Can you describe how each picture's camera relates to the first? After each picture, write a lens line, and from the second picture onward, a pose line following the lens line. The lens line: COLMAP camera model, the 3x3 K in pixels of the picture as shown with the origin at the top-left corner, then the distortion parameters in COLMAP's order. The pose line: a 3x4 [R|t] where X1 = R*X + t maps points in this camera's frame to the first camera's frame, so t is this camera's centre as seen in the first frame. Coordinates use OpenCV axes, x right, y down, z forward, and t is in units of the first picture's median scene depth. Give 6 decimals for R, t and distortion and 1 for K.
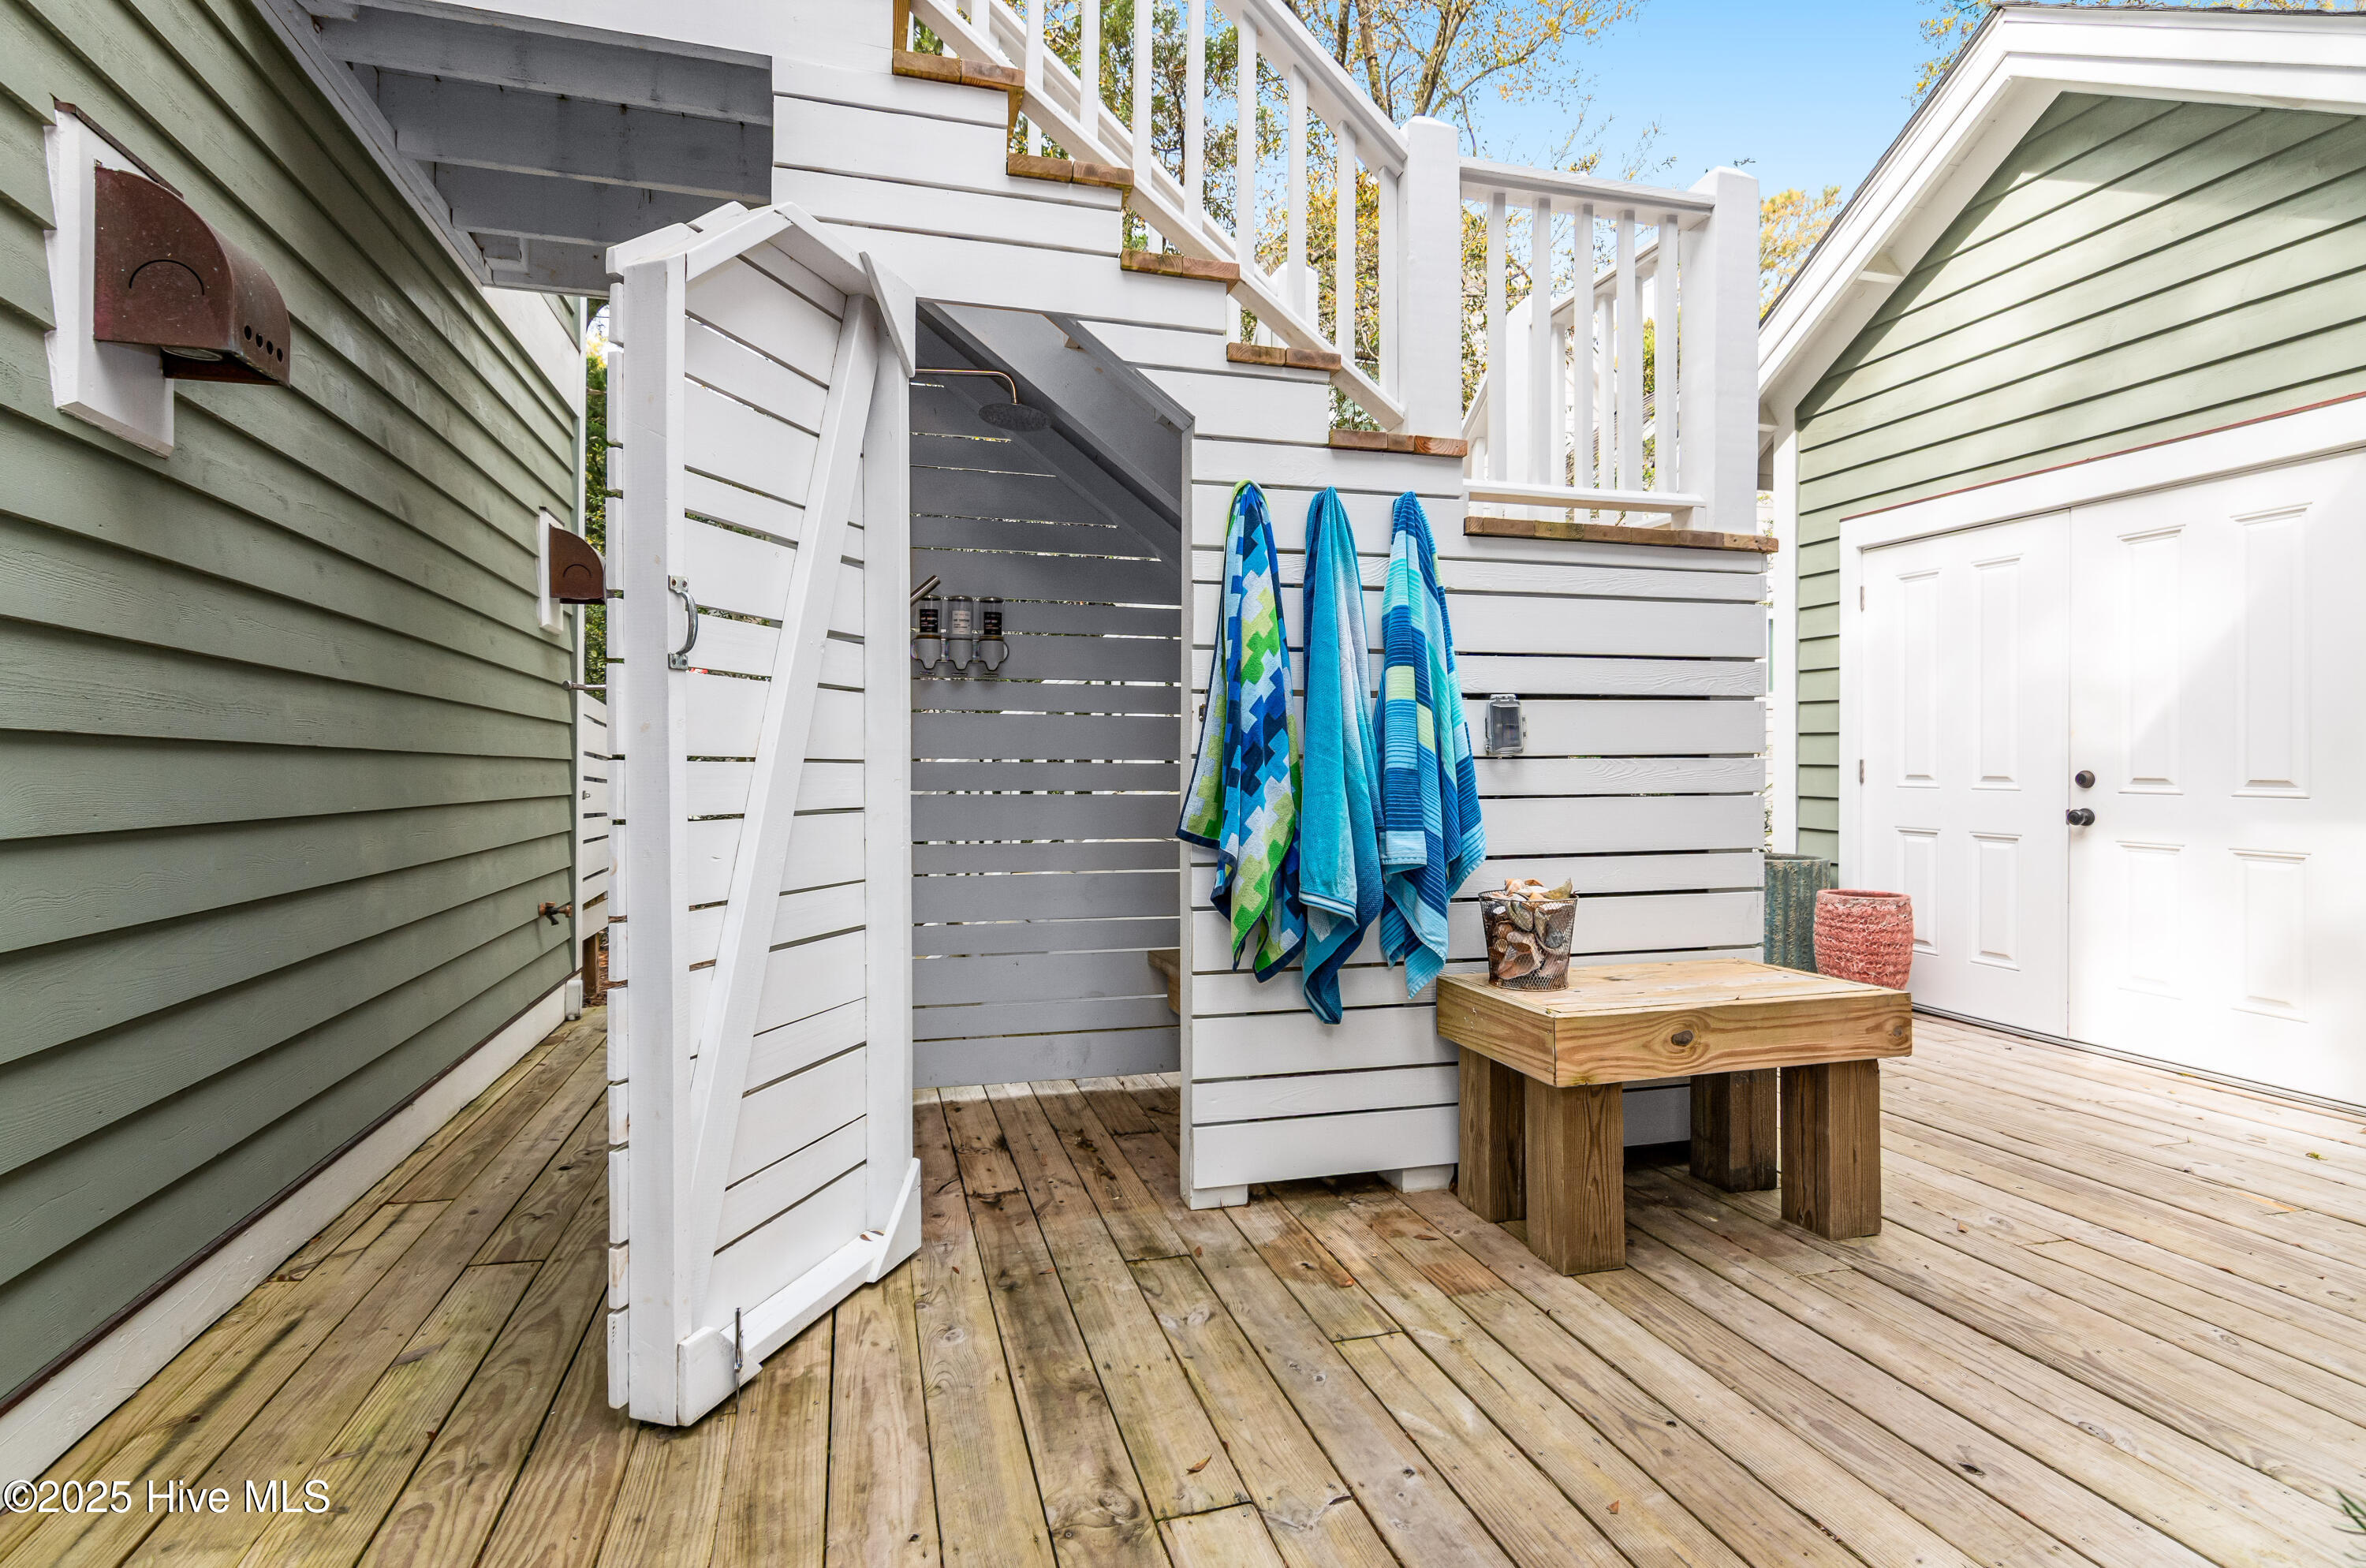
lens RADIAL K [[1171.2, 0, 1174.0], [0, 1171.2, 776.7], [0, 0, 1]] dist [0.003336, 0.001400]
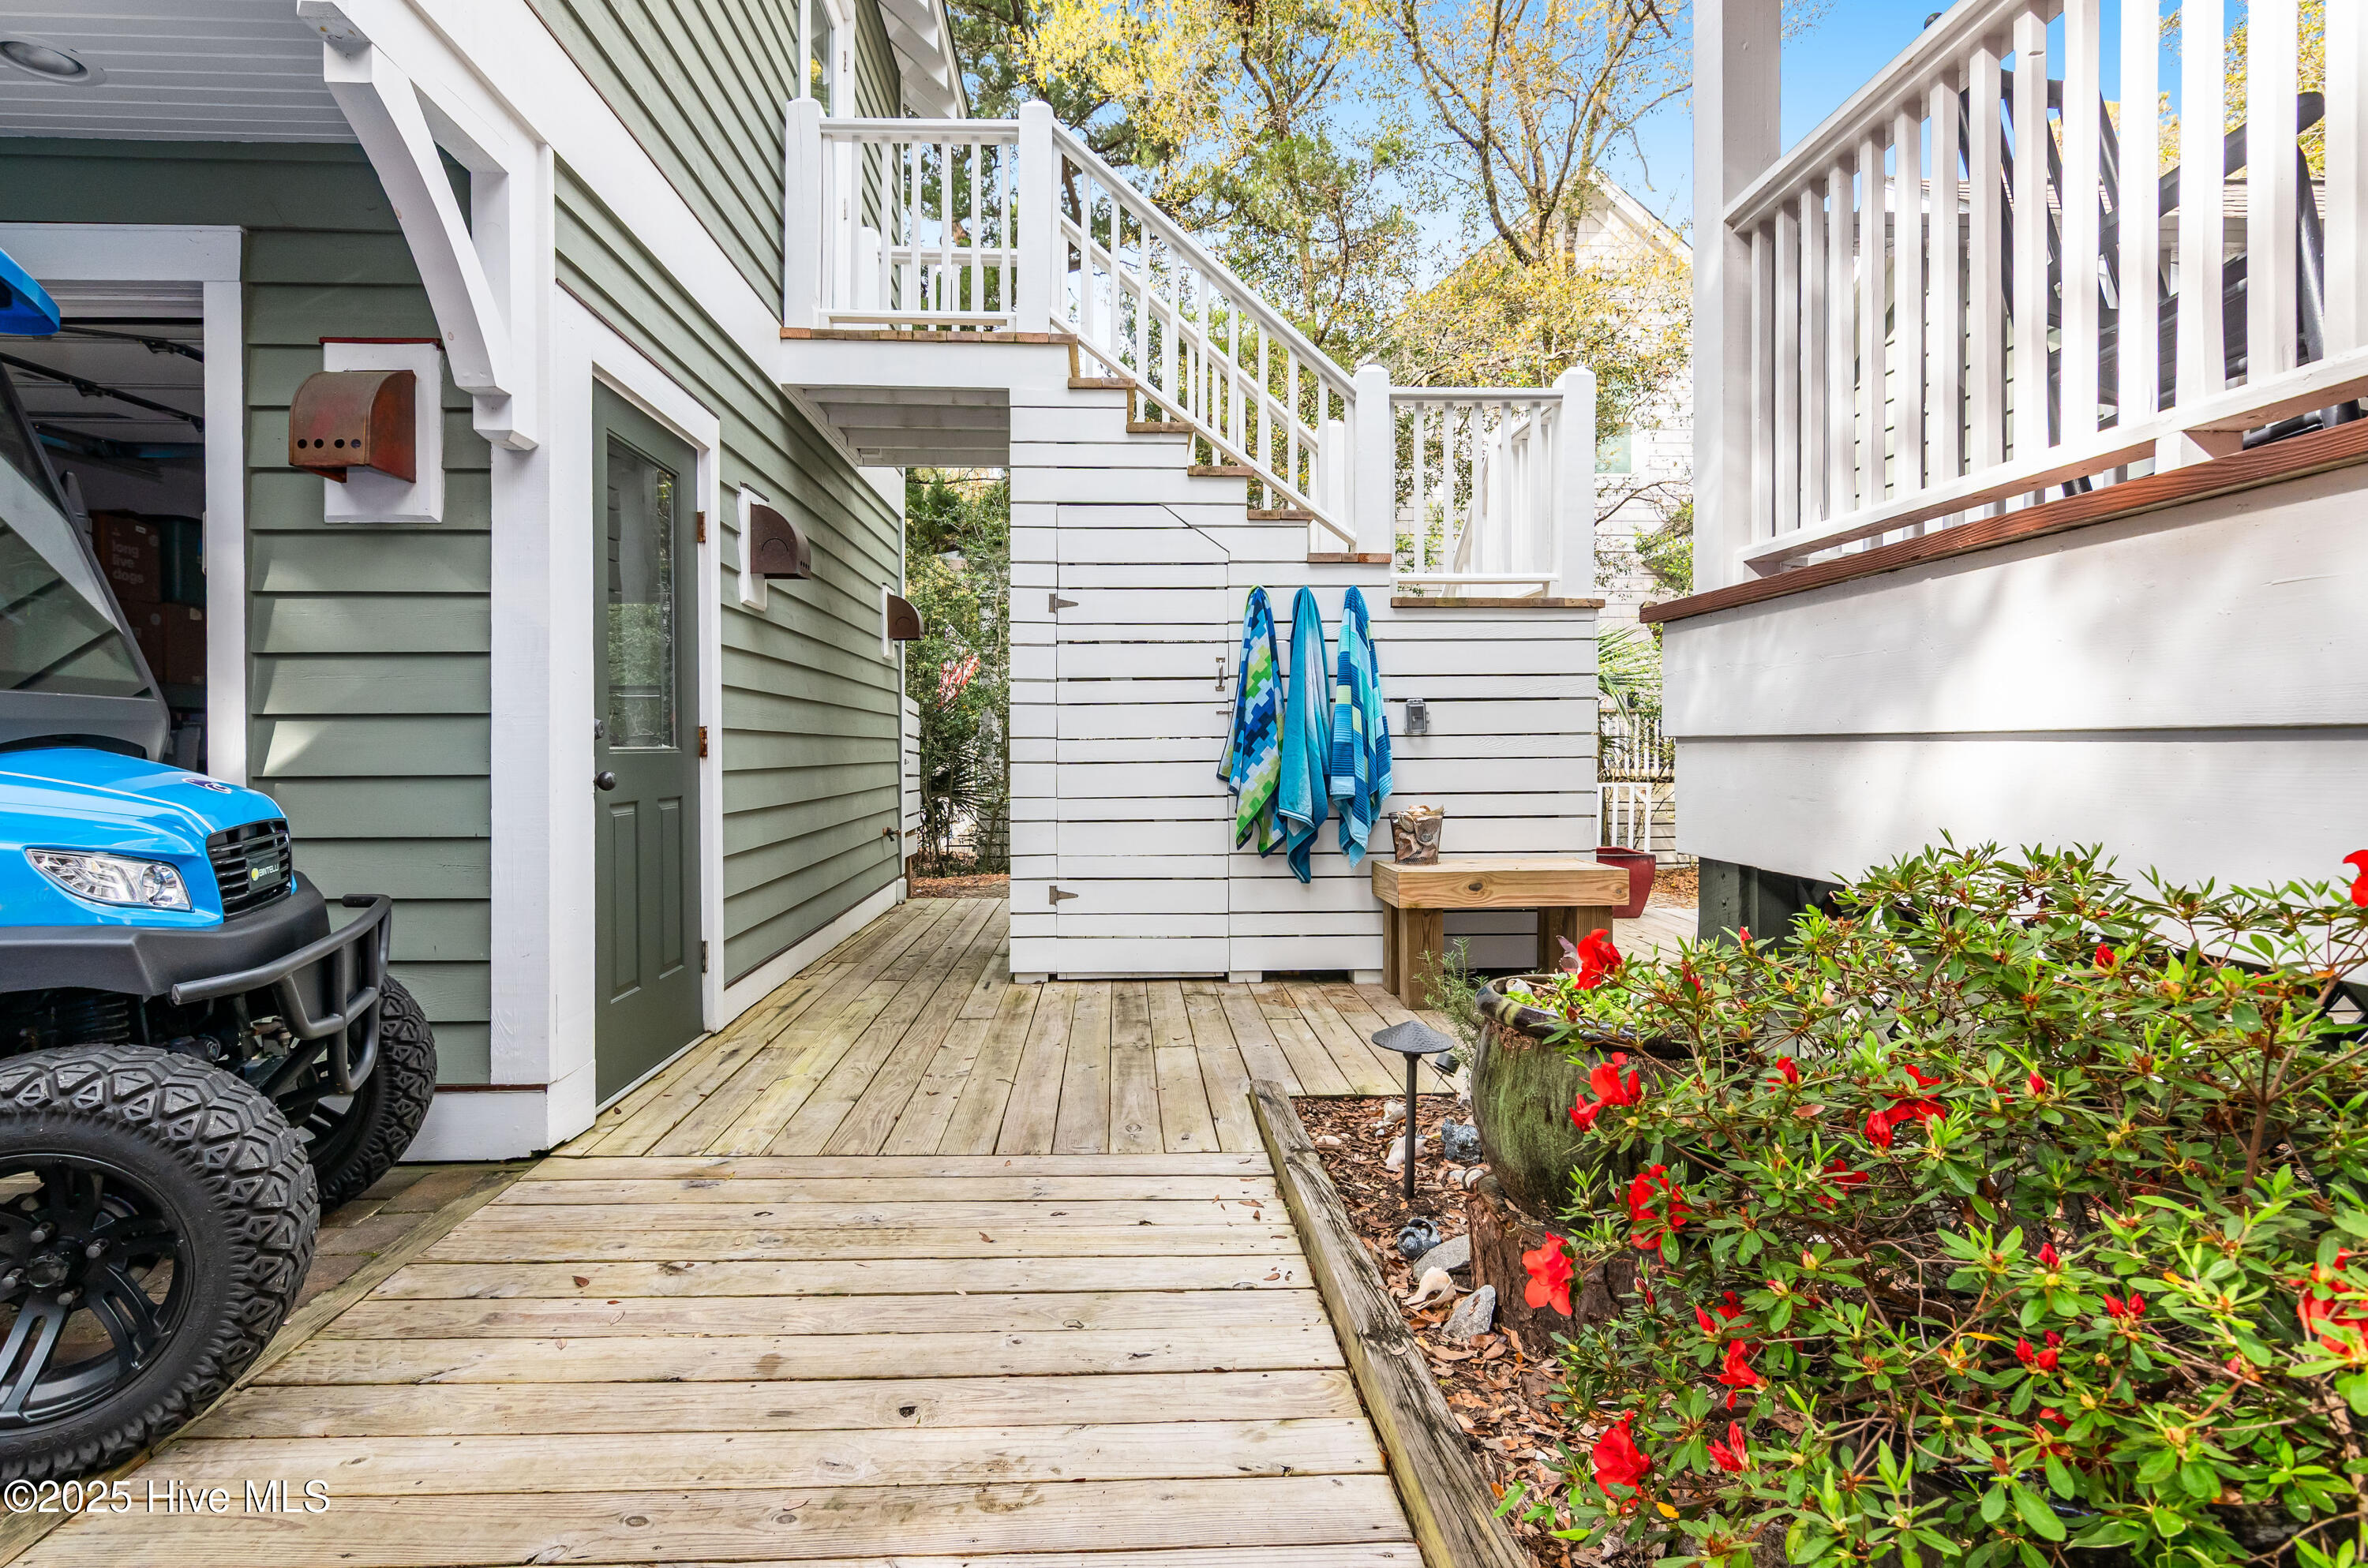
lens RADIAL K [[1172.0, 0, 1174.9], [0, 1172.0, 776.7], [0, 0, 1]] dist [0.003336, 0.001400]
pose [[0.977025, 0.003158, -0.213102, 0.329932], [0.001012, 0.999810, 0.019457, 0.010826], [0.213123, -0.019226, 0.976836, -0.828358]]
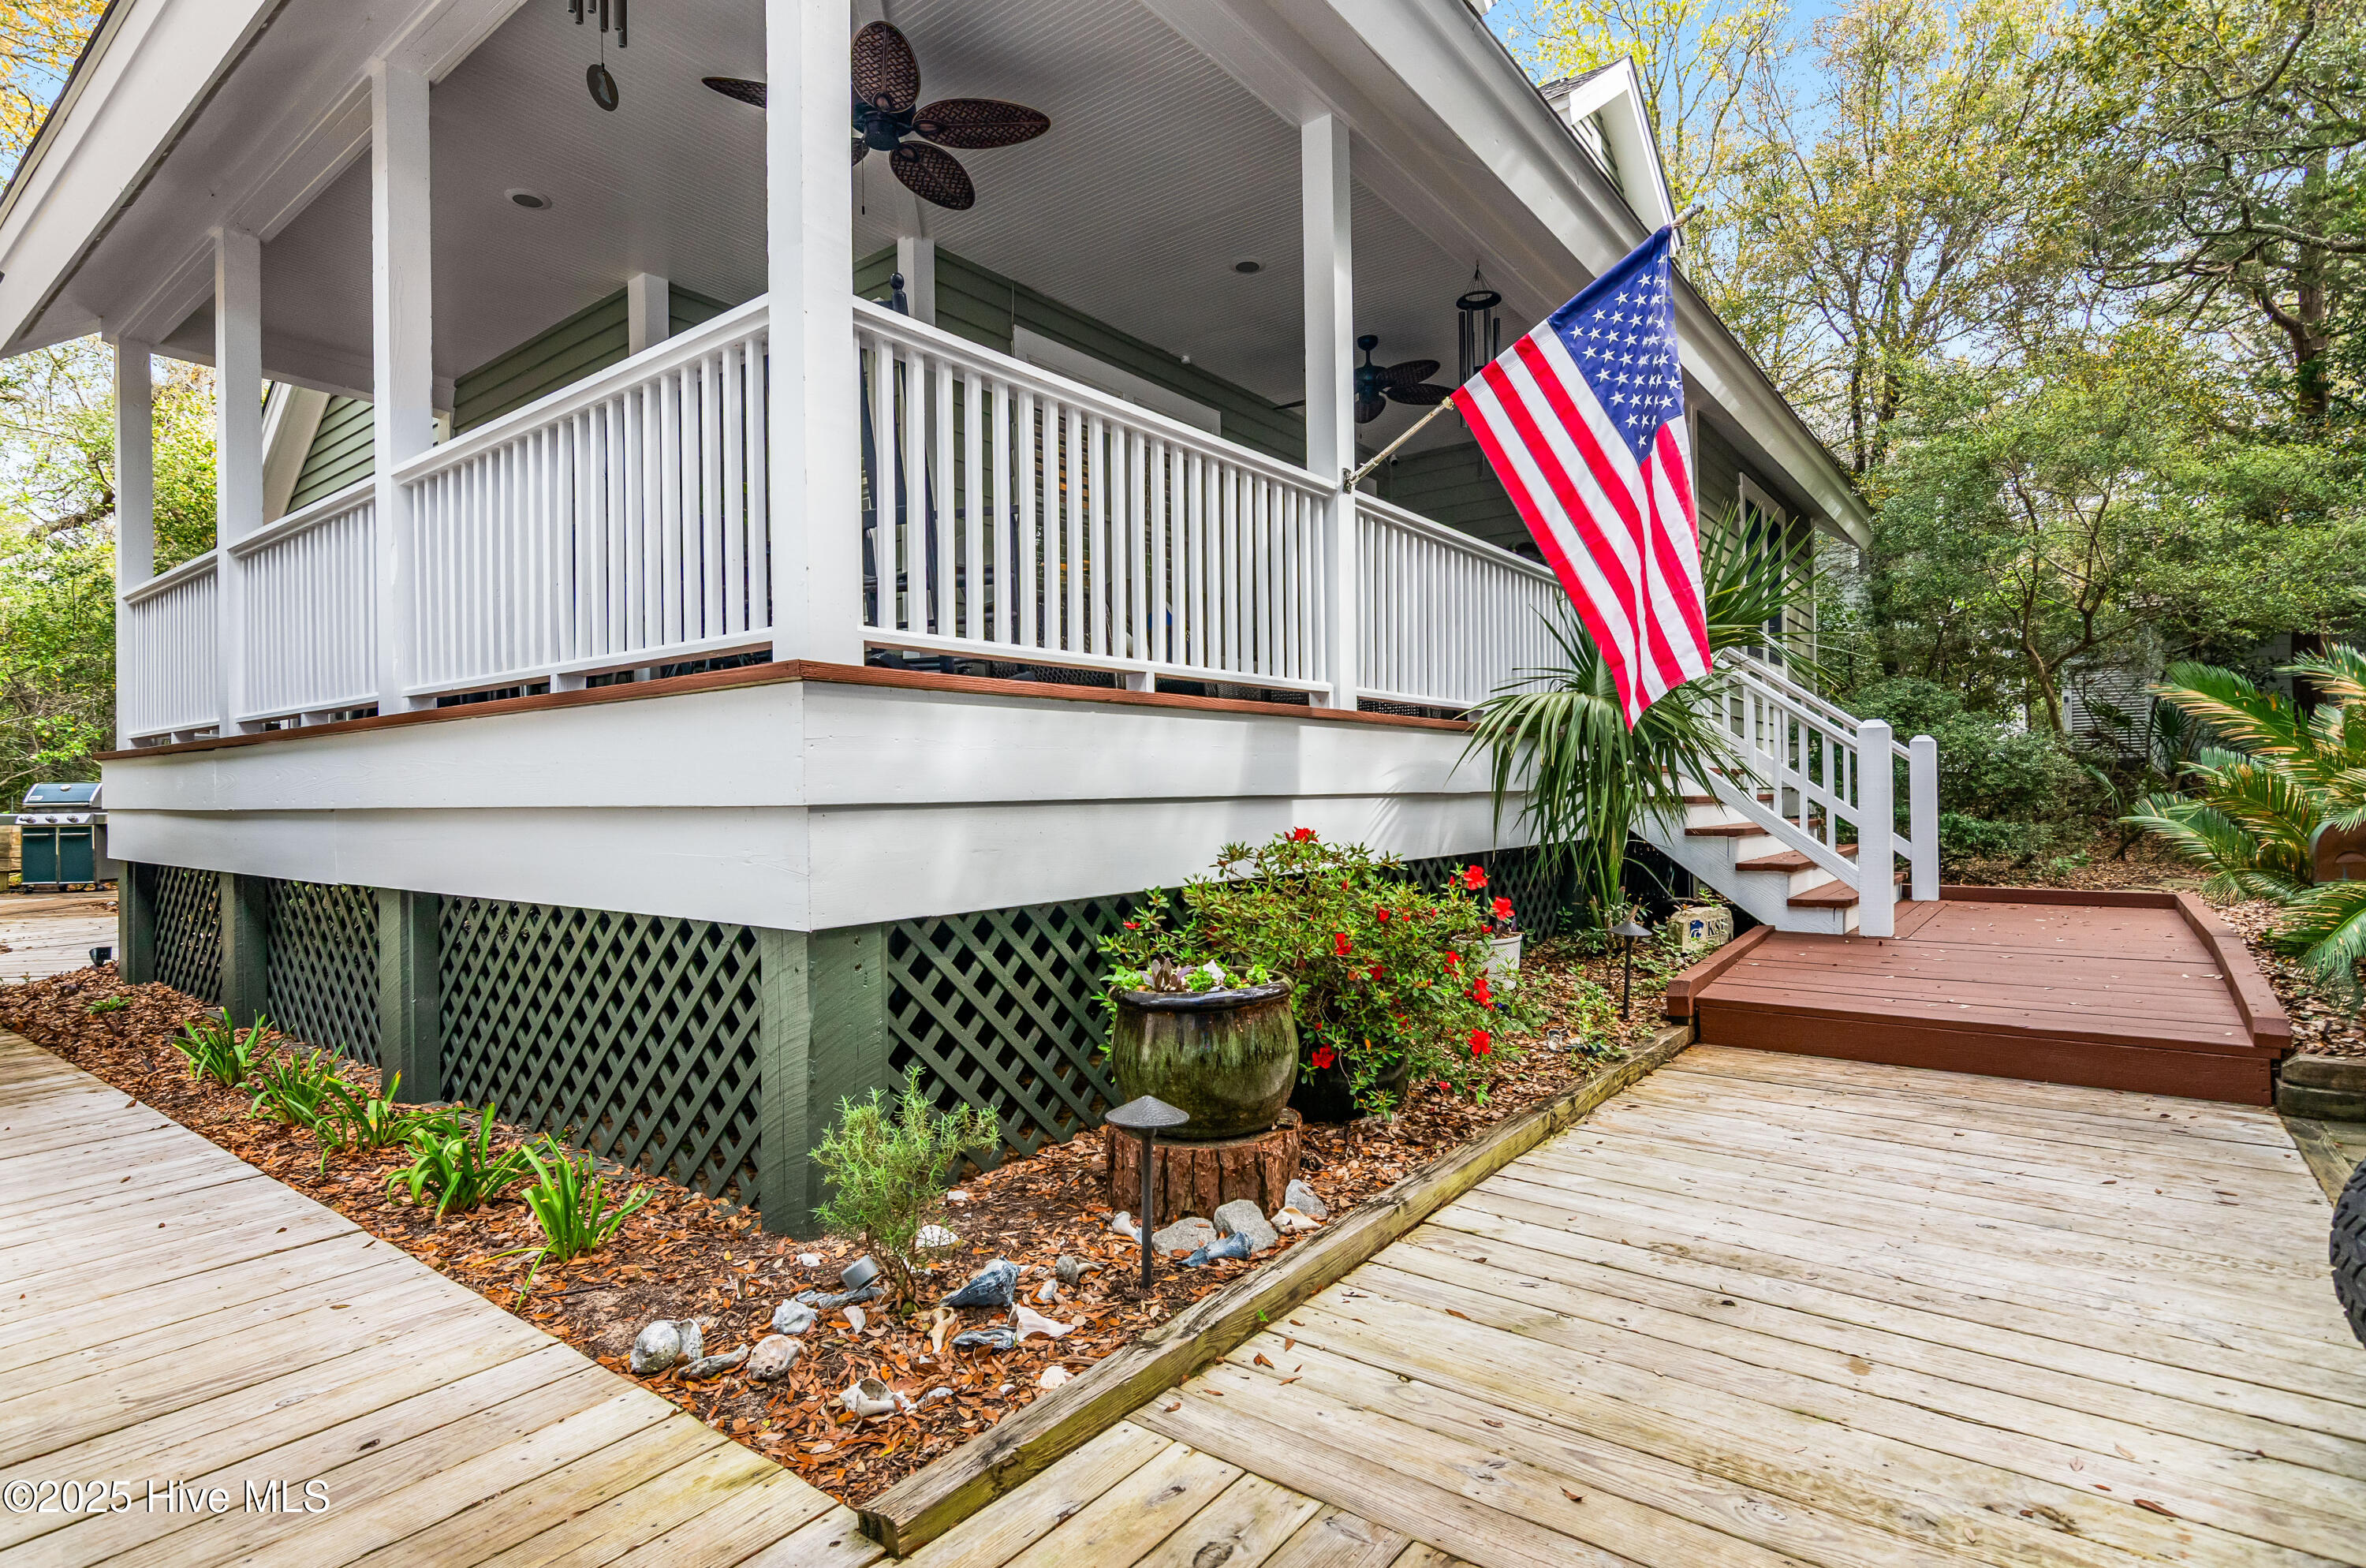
lens RADIAL K [[1171.2, 0, 1174.0], [0, 1171.2, 776.7], [0, 0, 1]] dist [0.003336, 0.001400]
pose [[-0.595533, 0.017716, 0.803136, -0.448829], [0.017082, 0.999810, -0.009388, -0.014536], [-0.803149, 0.008128, -0.595722, 0.686377]]
